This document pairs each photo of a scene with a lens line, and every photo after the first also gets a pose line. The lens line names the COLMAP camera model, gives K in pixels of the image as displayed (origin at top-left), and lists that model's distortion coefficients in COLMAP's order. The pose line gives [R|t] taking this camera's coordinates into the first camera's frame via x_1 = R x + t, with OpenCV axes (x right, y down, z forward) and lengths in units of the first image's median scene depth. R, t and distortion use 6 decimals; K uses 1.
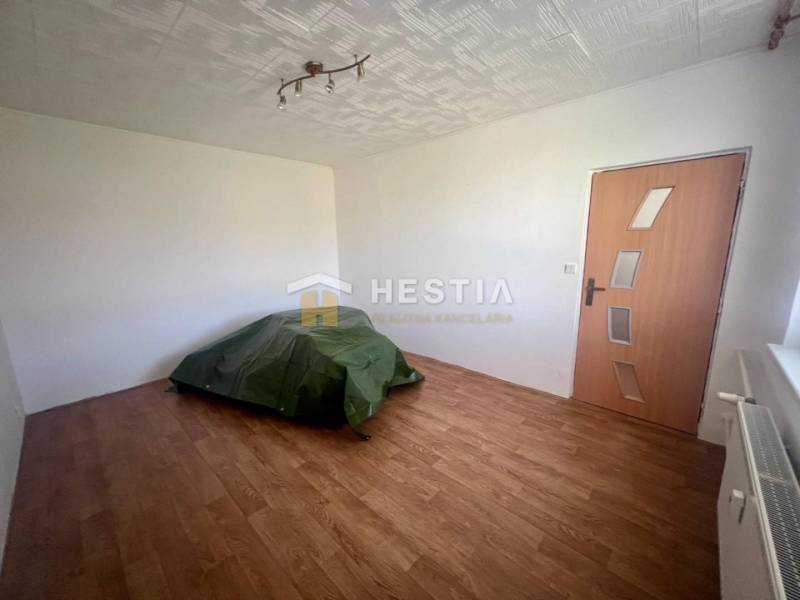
lens RADIAL K [[321.6, 0, 399.6], [0, 321.6, 298.4], [0, 0, 1]] dist [0.006036, 0.000301]
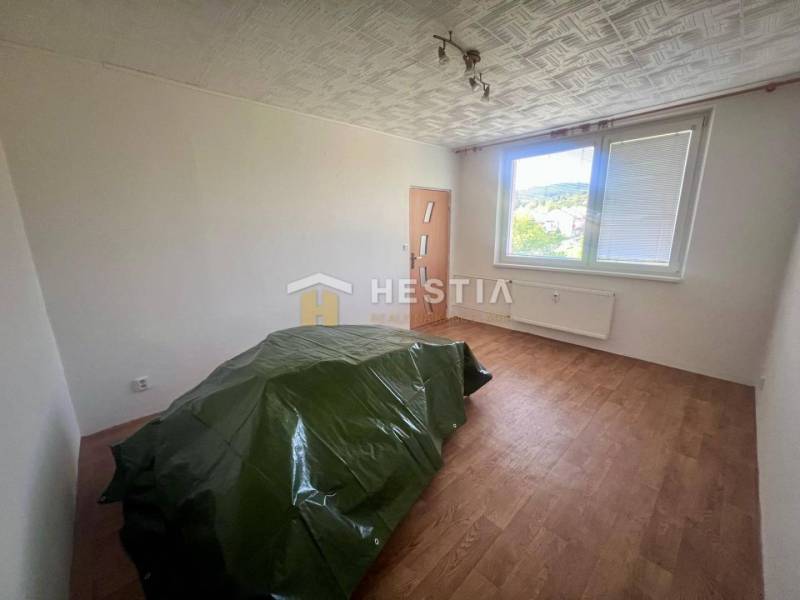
lens RADIAL K [[321.6, 0, 400.0], [0, 321.6, 302.6], [0, 0, 1]] dist [0.006036, 0.000301]
pose [[0.042649, -0.207670, 0.977269, -1.304563], [0.177490, 0.964175, 0.197142, -0.180952], [-0.983198, 0.165048, 0.077980, 1.188853]]
